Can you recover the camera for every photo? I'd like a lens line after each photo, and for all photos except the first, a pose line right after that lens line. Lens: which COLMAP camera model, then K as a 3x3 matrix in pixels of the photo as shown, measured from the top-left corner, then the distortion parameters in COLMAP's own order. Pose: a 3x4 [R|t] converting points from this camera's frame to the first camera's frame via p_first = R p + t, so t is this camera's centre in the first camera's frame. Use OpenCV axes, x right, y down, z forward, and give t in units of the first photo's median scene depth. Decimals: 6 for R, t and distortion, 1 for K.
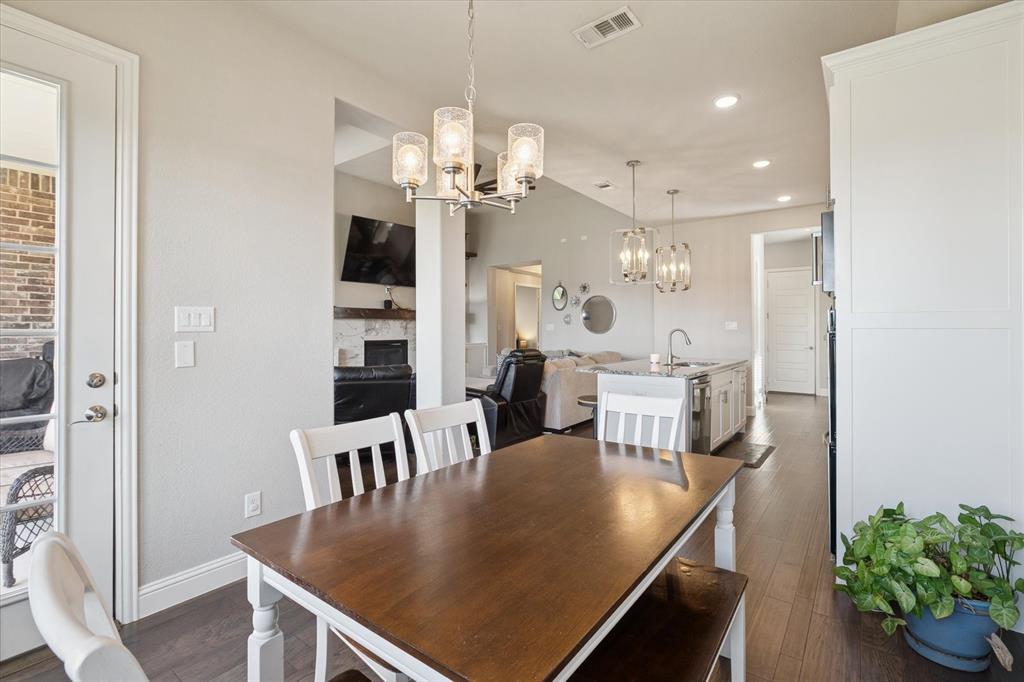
lens RADIAL K [[464.6, 0, 512.2], [0, 464.6, 327.5], [0, 0, 1]] dist [-0.013482, 0.000646]
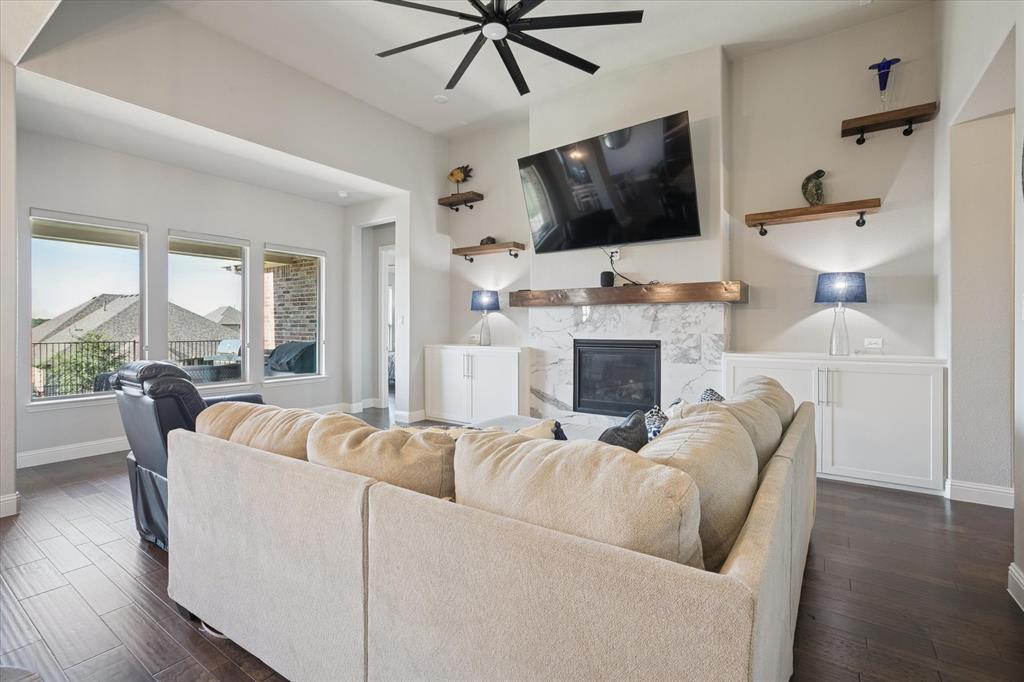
lens RADIAL K [[464.6, 0, 512.2], [0, 464.6, 327.5], [0, 0, 1]] dist [-0.013482, 0.000646]
pose [[0.050935, -0.001117, -0.998701, 0.336316], [0.001085, 0.999999, -0.001063, 0.012965], [0.998701, -0.001029, 0.050936, 0.895925]]
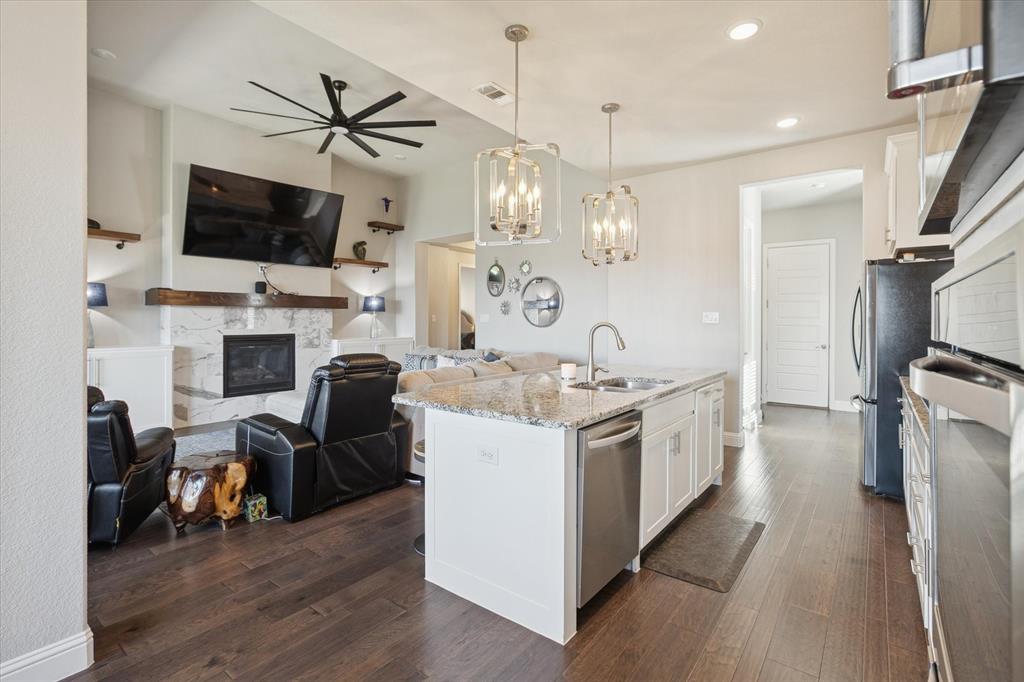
lens RADIAL K [[471.0, 0, 506.2], [0, 471.0, 321.7], [0, 0, 1]] dist [-0.007371, 0.000297]
pose [[0.999887, 0.003826, -0.014535, 0.153953], [-0.003693, 0.999951, 0.009140, -0.002295], [0.014569, -0.009085, 0.999853, 0.249751]]
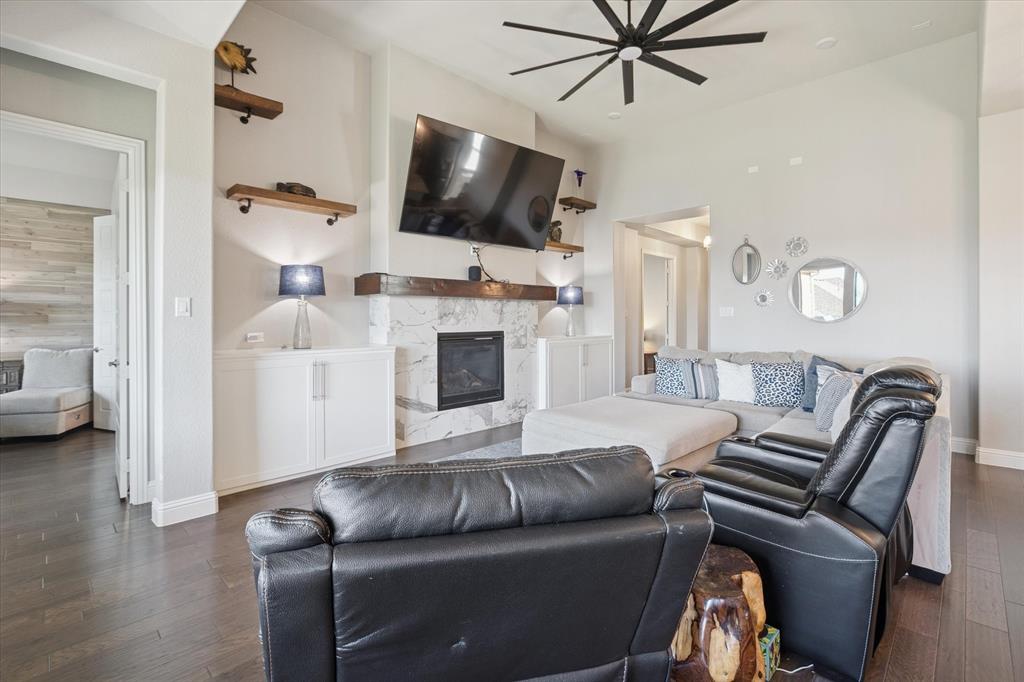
lens RADIAL K [[467.5, 0, 516.2], [0, 467.5, 318.9], [0, 0, 1]] dist [-0.033772, 0.000269]
pose [[0.992334, 0.001452, -0.123576, -0.144520], [-0.000624, 0.999977, 0.006736, 0.006289], [0.123583, -0.006607, 0.992312, 0.418122]]
